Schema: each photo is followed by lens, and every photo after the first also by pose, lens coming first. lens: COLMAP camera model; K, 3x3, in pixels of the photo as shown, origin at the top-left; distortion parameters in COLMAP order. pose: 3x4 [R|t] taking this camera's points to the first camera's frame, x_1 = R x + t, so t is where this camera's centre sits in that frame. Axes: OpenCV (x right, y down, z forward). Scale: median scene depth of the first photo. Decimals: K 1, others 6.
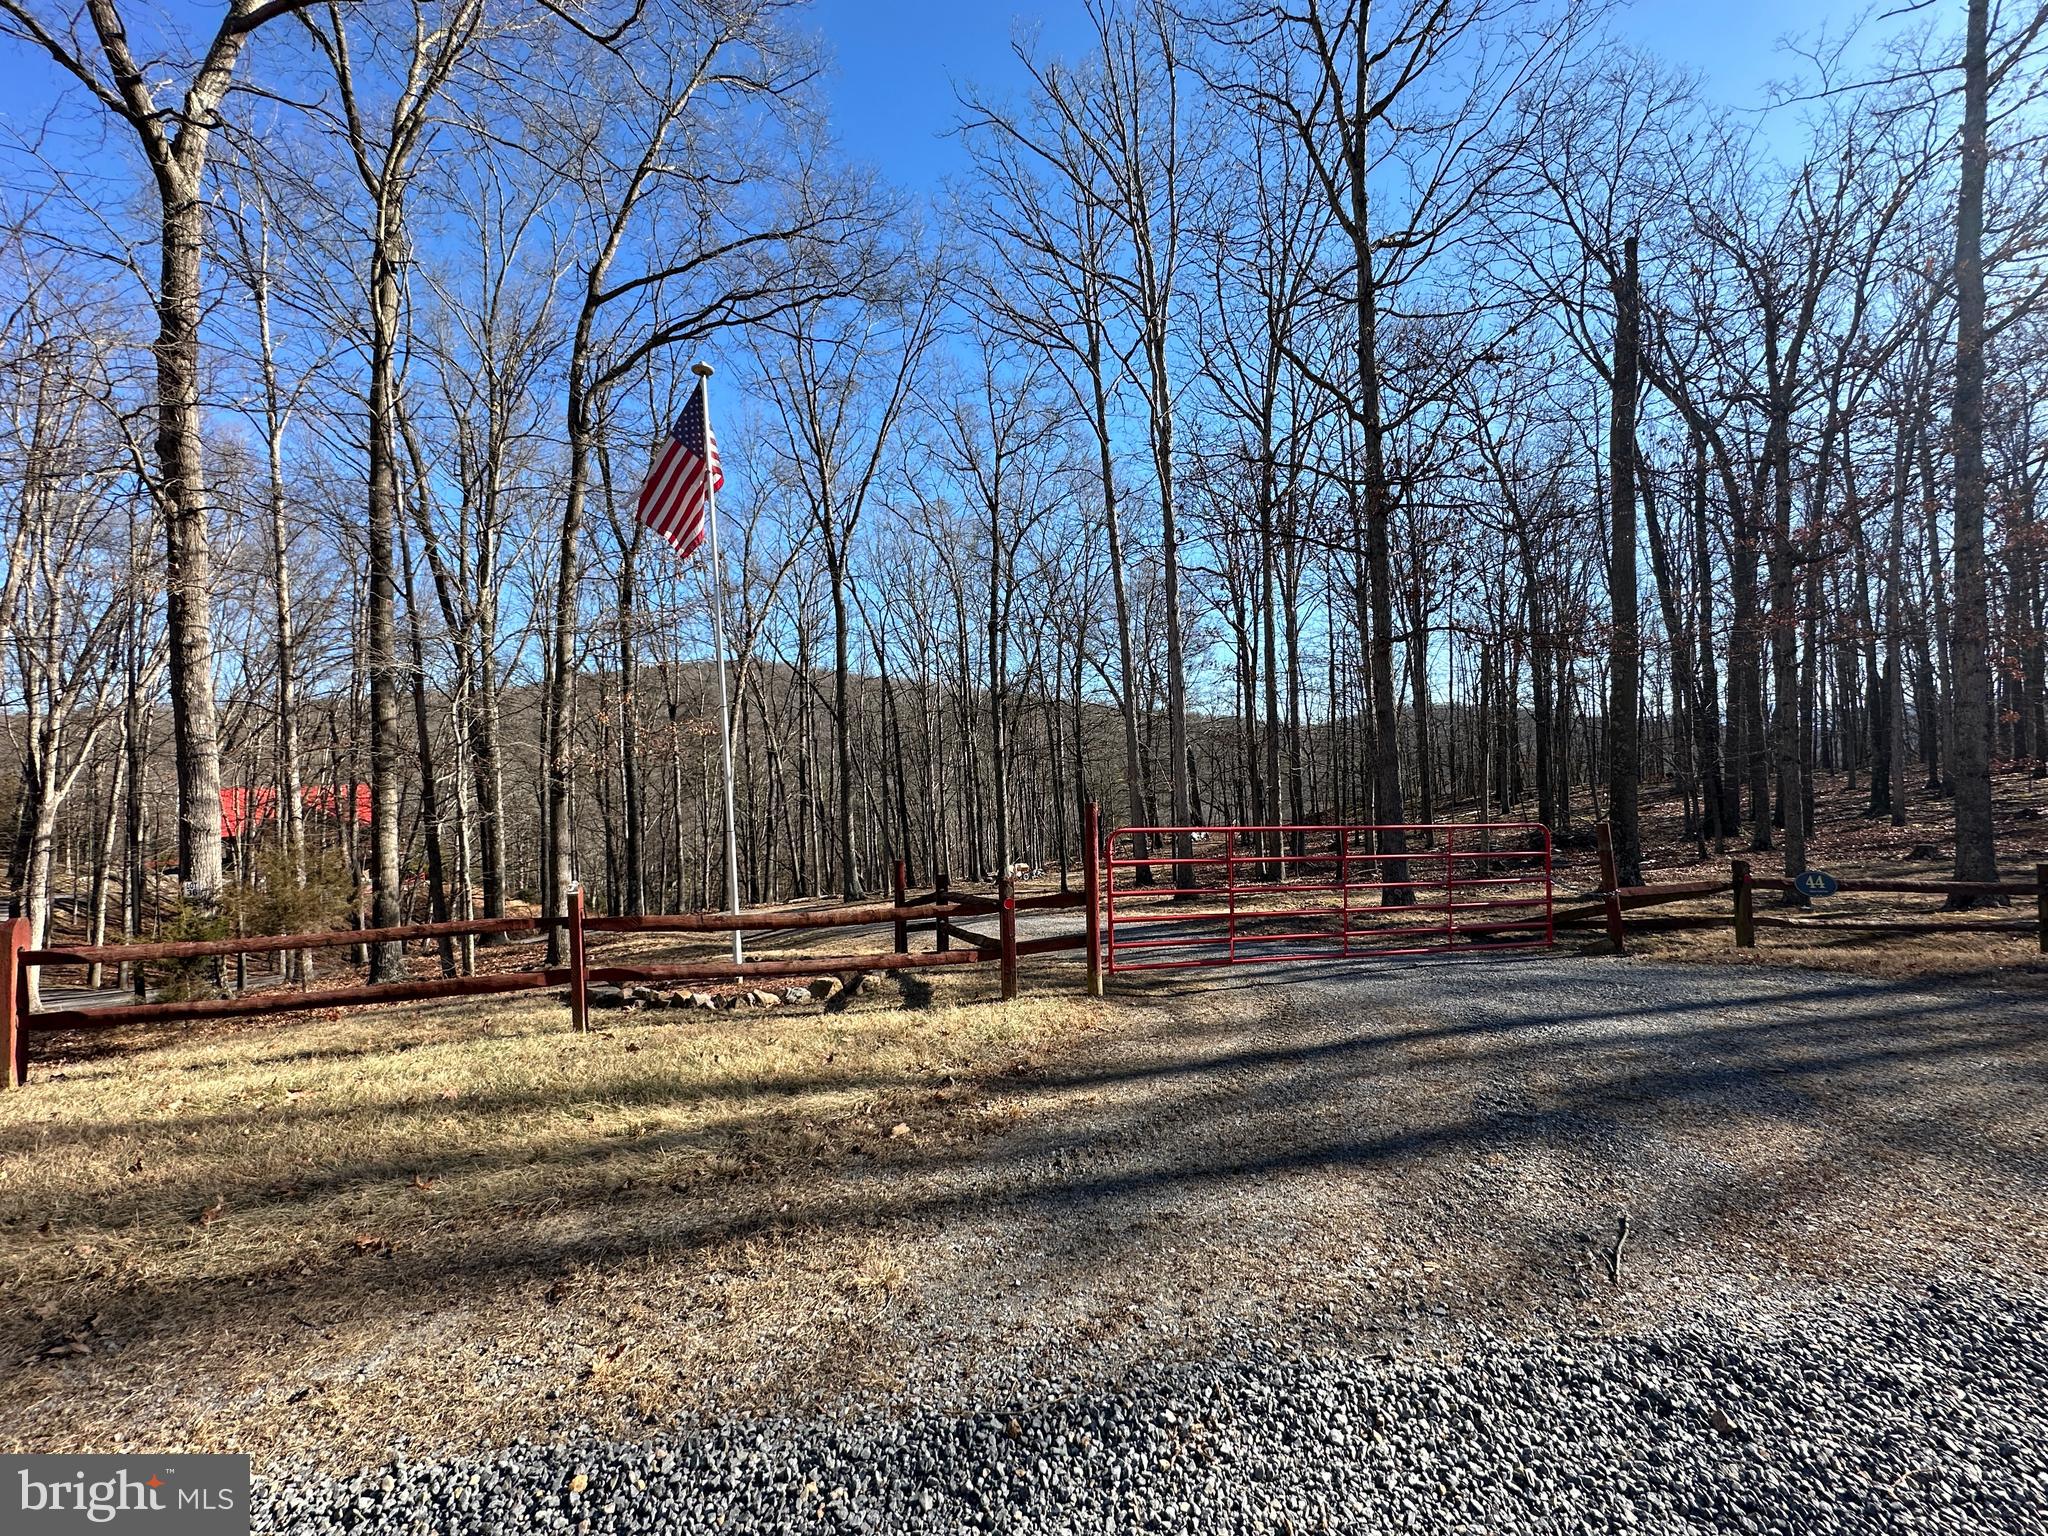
lens RADIAL K [[817.4, 0, 1024.0], [0, 817.4, 768.0], [0, 0, 1]] dist [-0.002970, -0.001154]
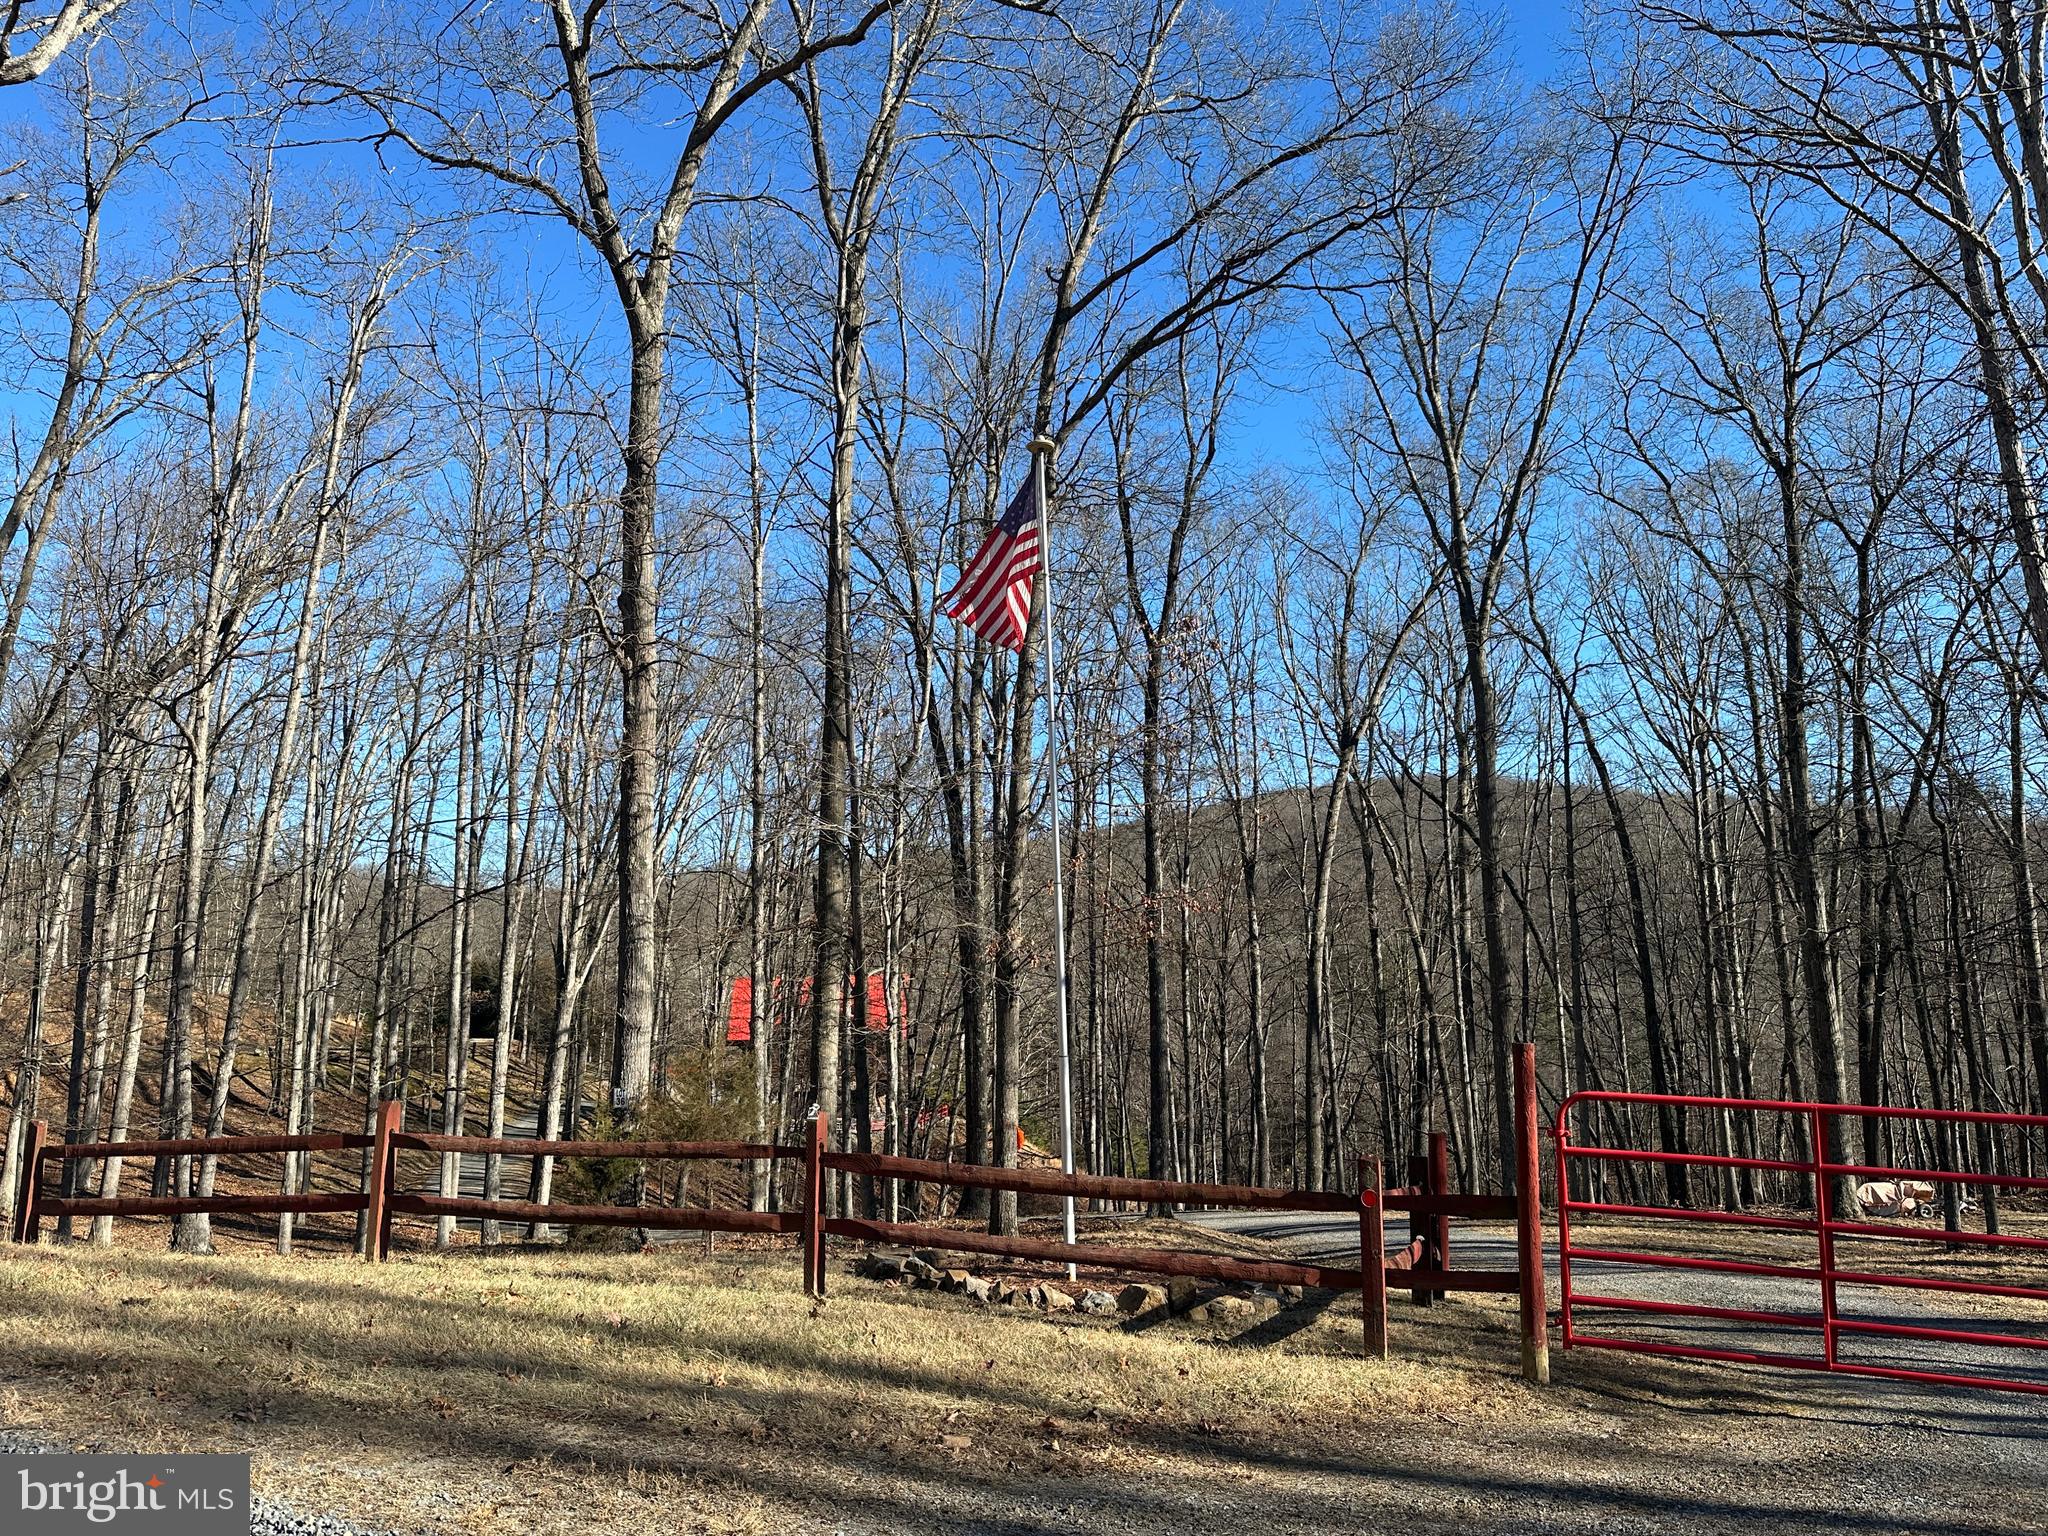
lens RADIAL K [[1460.5, 0, 1018.4], [0, 1460.5, 787.1], [0, 0, 1]] dist [0.002920, -0.008934]
pose [[0.817613, -0.051341, -0.573474, 0.211050], [-0.016936, 0.993441, -0.113084, -0.008343], [0.575518, 0.102171, 0.811381, -0.049117]]
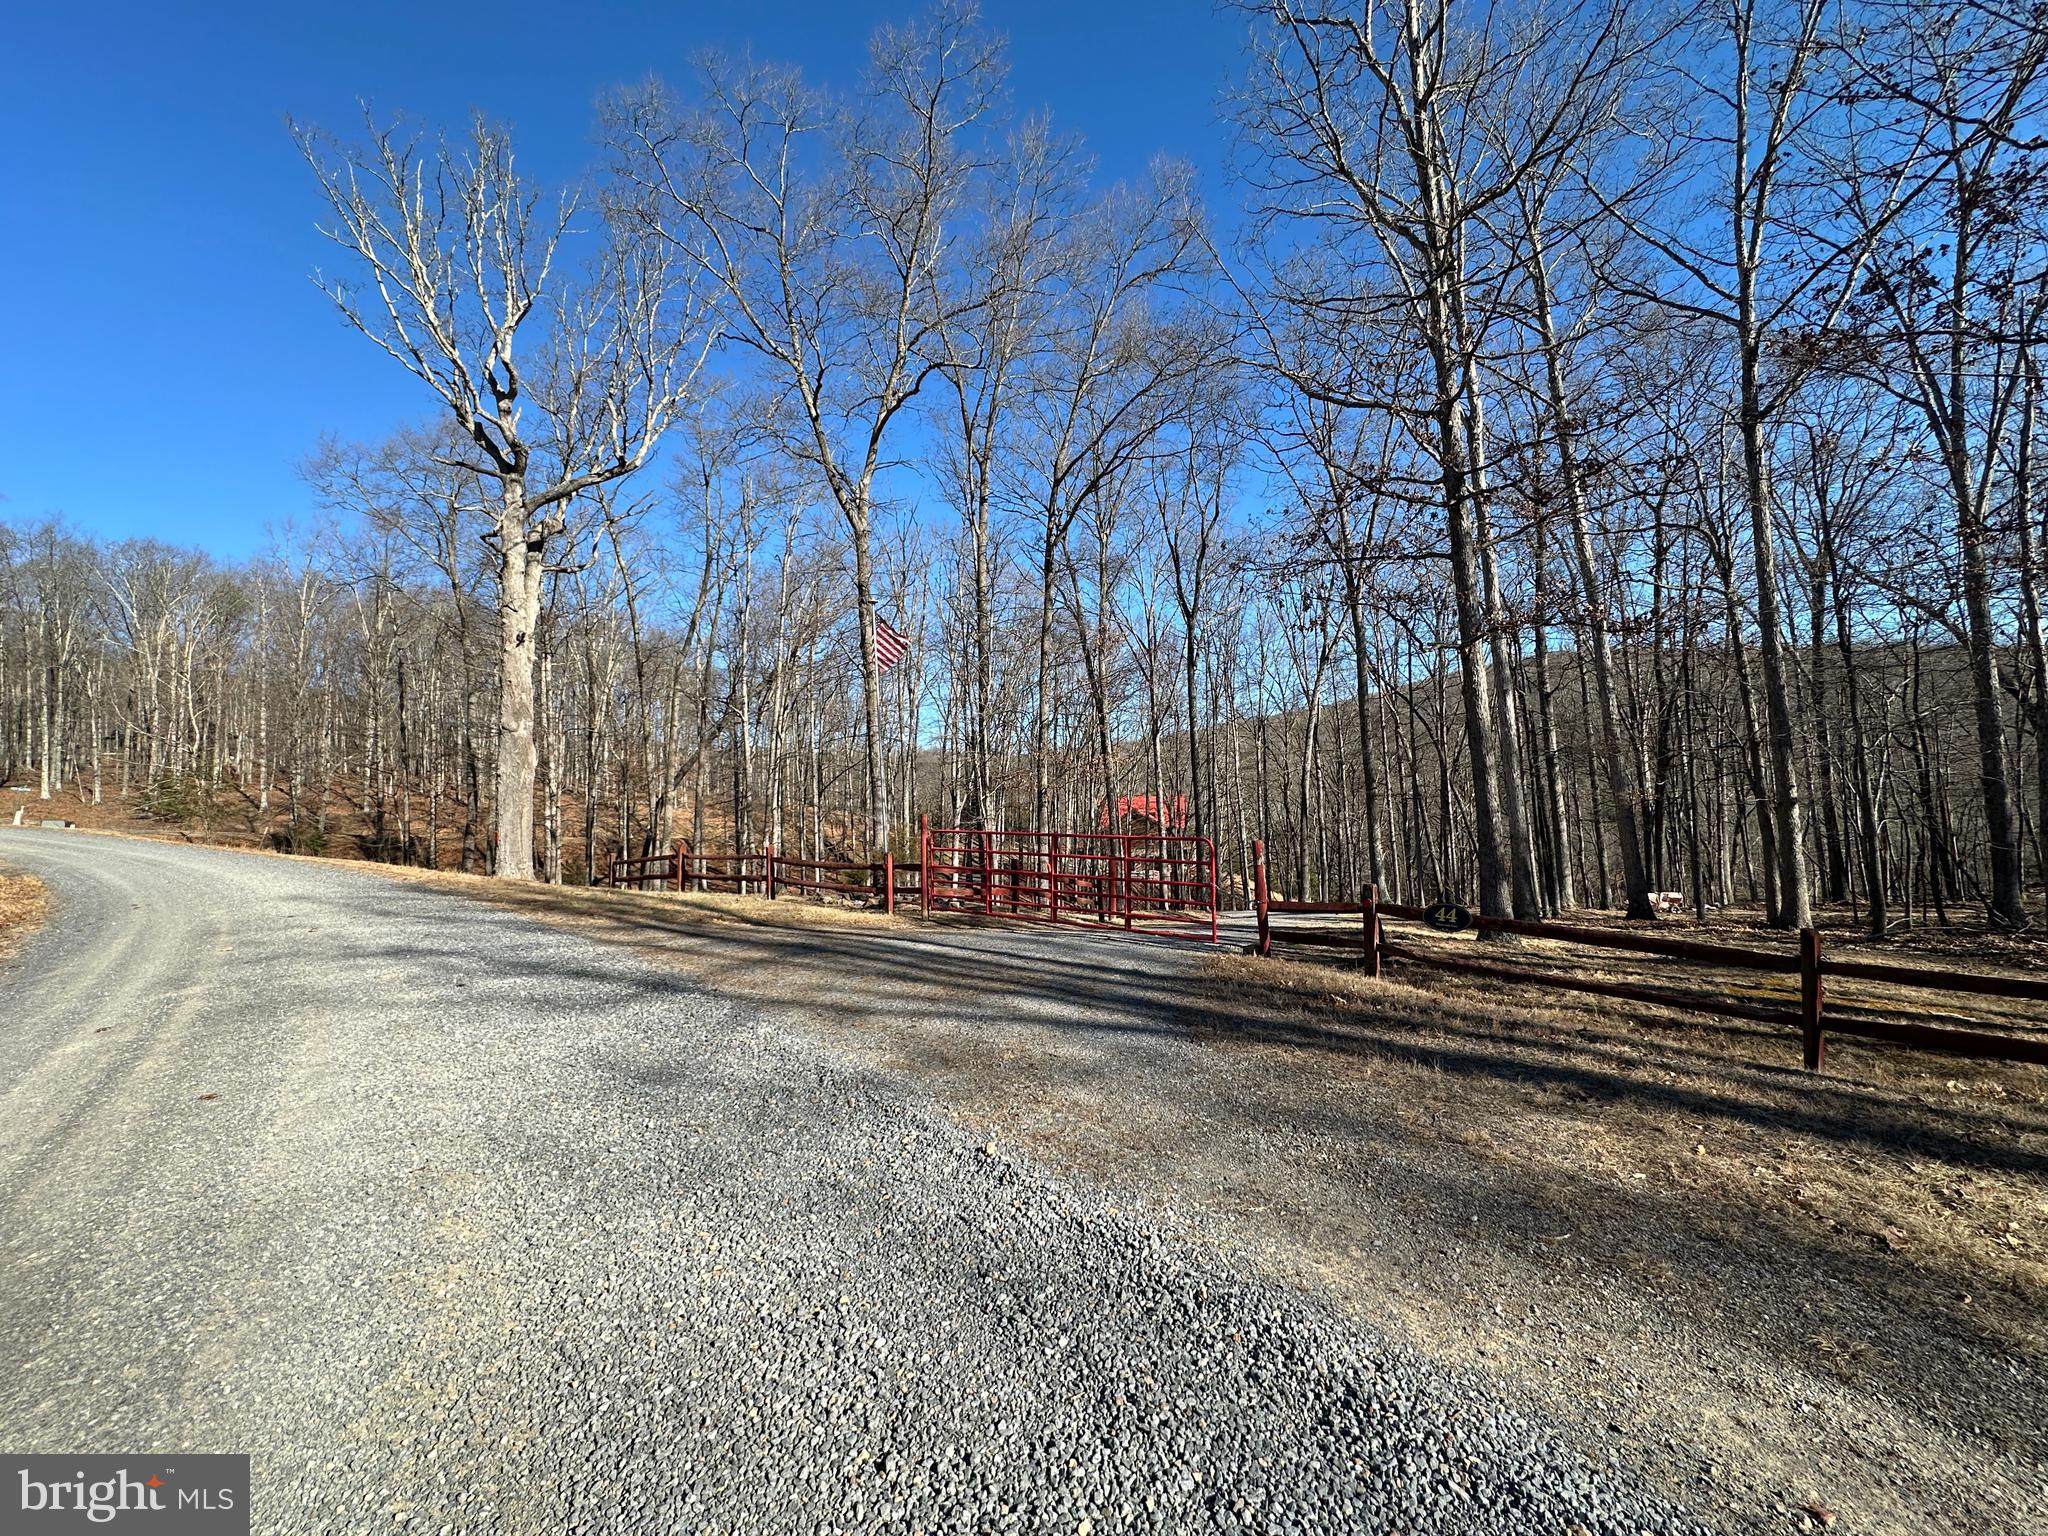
lens RADIAL K [[817.4, 0, 1024.0], [0, 817.4, 768.0], [0, 0, 1]] dist [-0.002970, -0.001154]
pose [[0.587782, -0.034652, -0.808277, 0.850311], [0.026502, 0.999371, -0.023572, 0.000810], [0.808585, -0.007565, 0.588331, 0.044141]]
